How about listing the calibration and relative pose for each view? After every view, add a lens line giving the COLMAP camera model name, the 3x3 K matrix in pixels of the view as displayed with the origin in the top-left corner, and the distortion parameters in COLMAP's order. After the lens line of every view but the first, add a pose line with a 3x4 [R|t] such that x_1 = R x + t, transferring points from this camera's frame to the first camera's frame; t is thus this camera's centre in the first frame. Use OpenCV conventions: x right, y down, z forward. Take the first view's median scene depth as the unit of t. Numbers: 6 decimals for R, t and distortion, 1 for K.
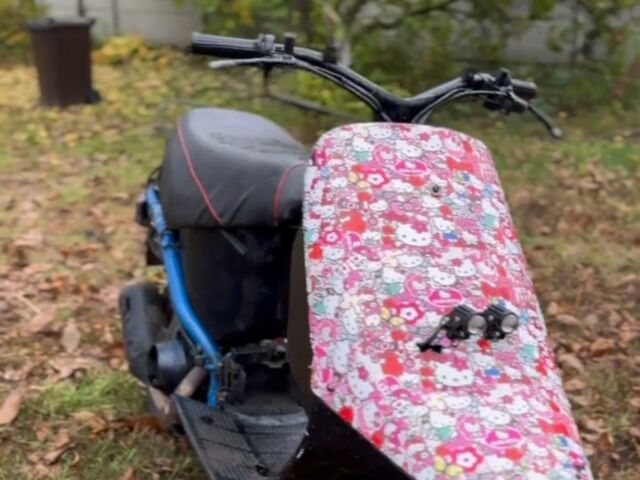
lens RADIAL K [[920.6, 0, 320.0], [0, 920.6, 240.0], [0, 0, 1]] dist [0.322165, -0.702301]
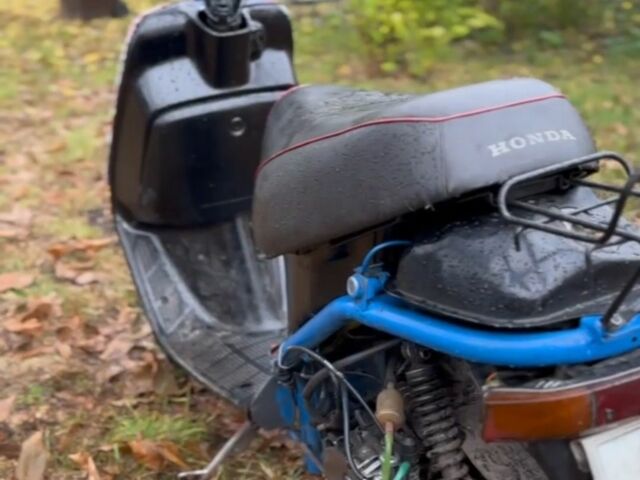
lens RADIAL K [[920.6, 0, 320.0], [0, 920.6, 240.0], [0, 0, 1]] dist [0.322165, -0.702301]
pose [[0.998706, 0.041003, -0.030072, -0.031704], [-0.038269, 0.995521, 0.086444, -0.034867], [0.033482, -0.085181, 0.995803, 0.178602]]
